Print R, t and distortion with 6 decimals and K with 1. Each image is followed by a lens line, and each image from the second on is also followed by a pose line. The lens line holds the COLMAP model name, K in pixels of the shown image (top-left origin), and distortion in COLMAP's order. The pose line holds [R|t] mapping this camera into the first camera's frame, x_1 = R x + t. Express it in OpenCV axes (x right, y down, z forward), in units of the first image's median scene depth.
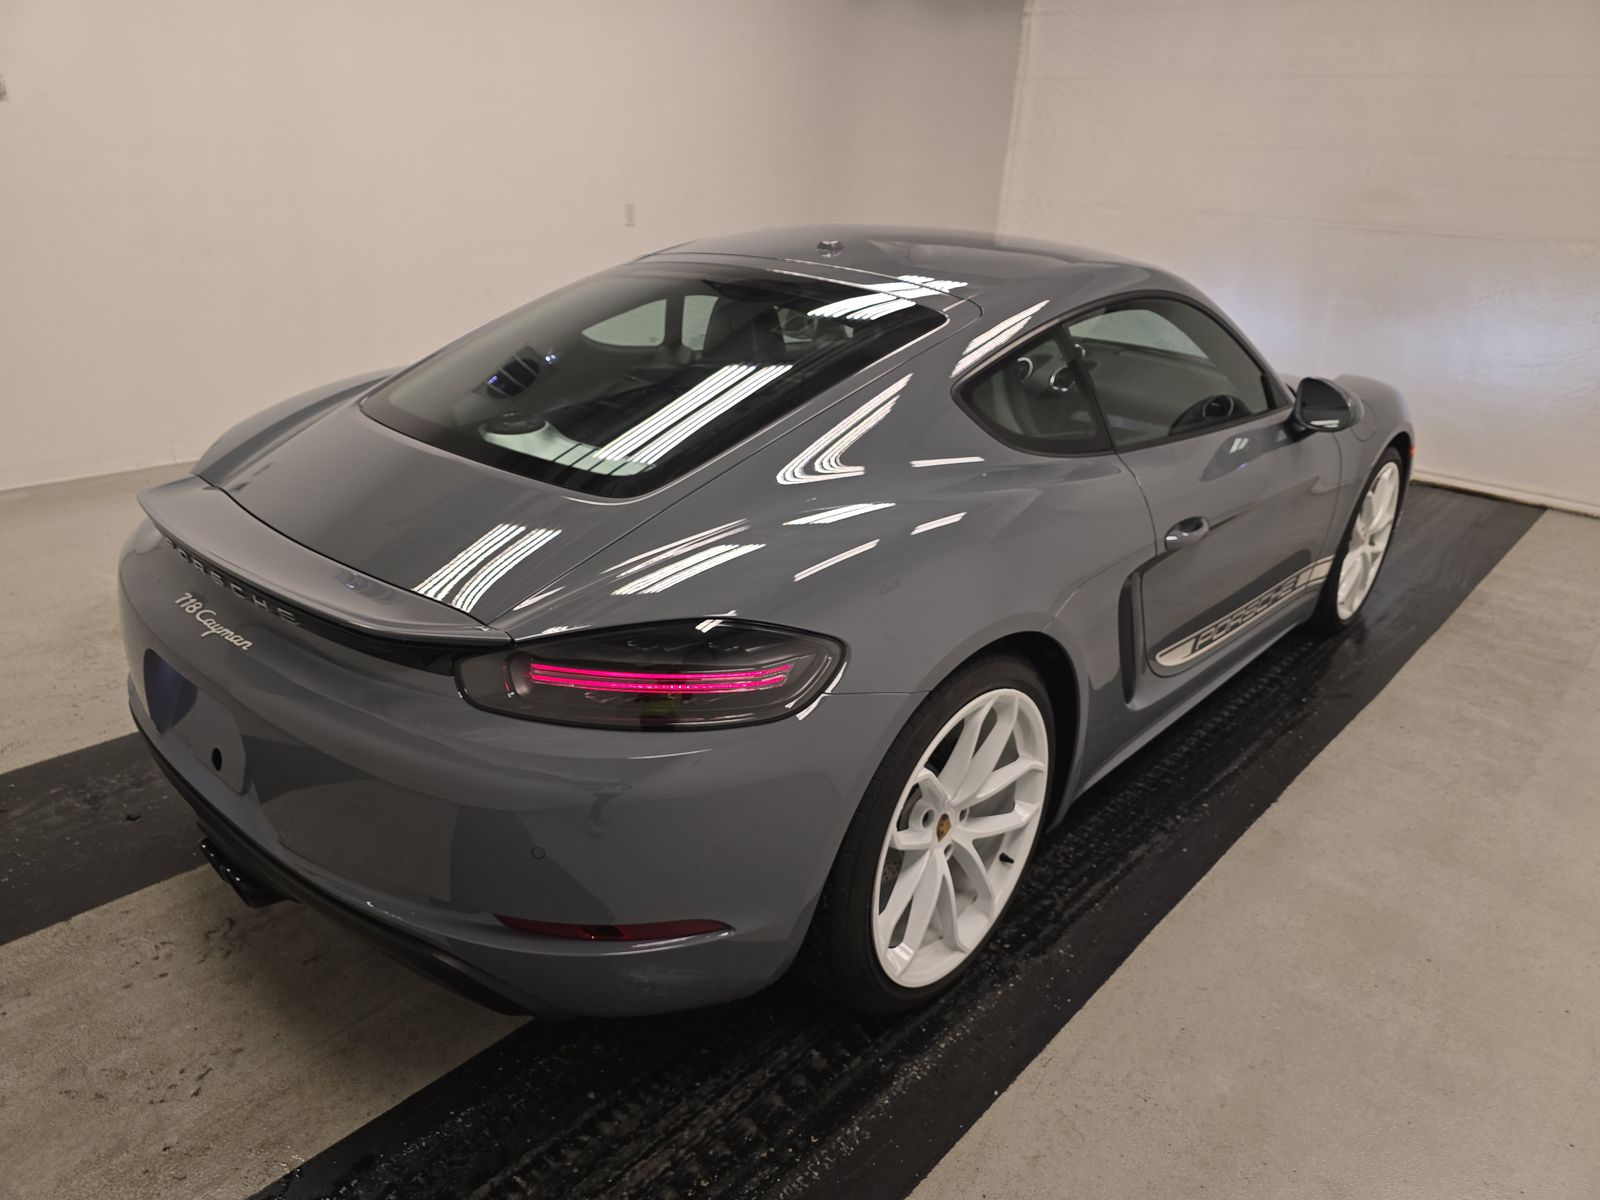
lens RADIAL K [[1083.5, 0, 796.9], [0, 1083.5, 603.2], [0, 0, 1]] dist [0.000657, -0.003419]
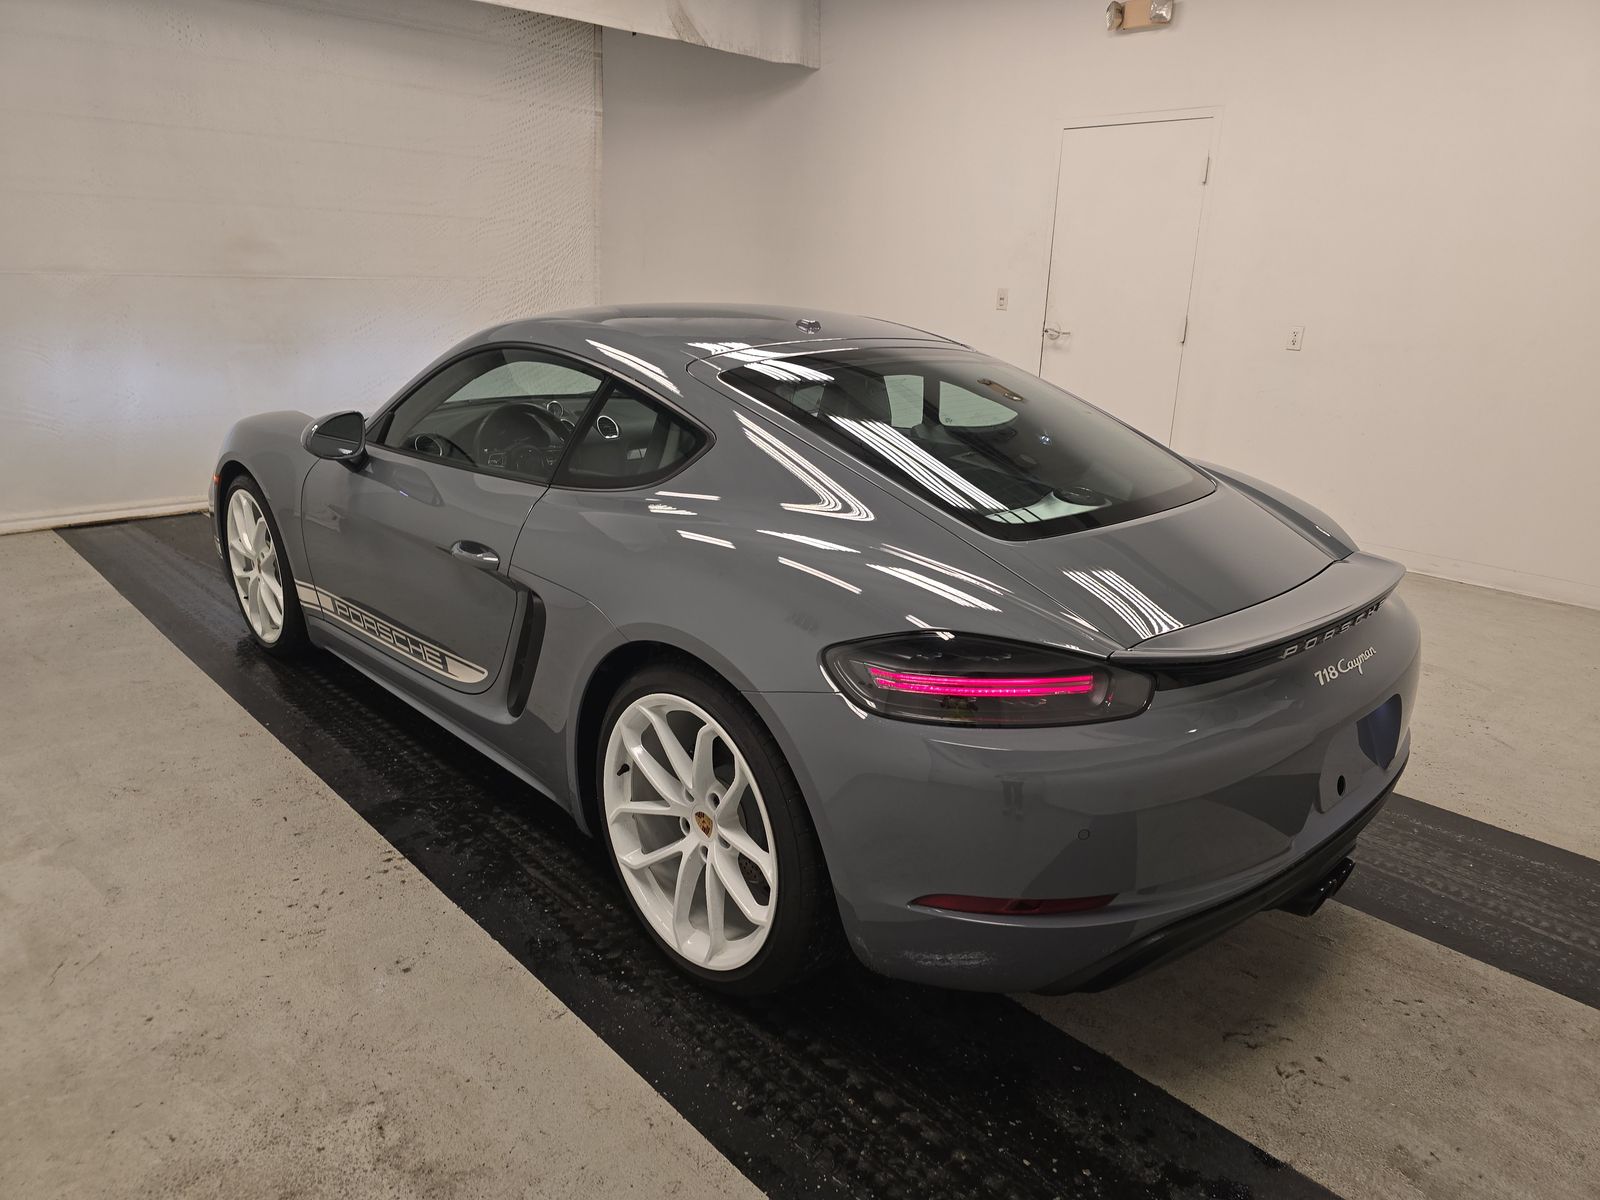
lens RADIAL K [[1083.5, 0, 794.1], [0, 1083.5, 594.7], [0, 0, 1]] dist [0.000657, -0.003419]
pose [[0.093202, -0.337876, 0.936565, -1.422287], [0.355325, 0.890005, 0.285719, -0.514993], [-0.930085, 0.306155, 0.203006, 1.098880]]
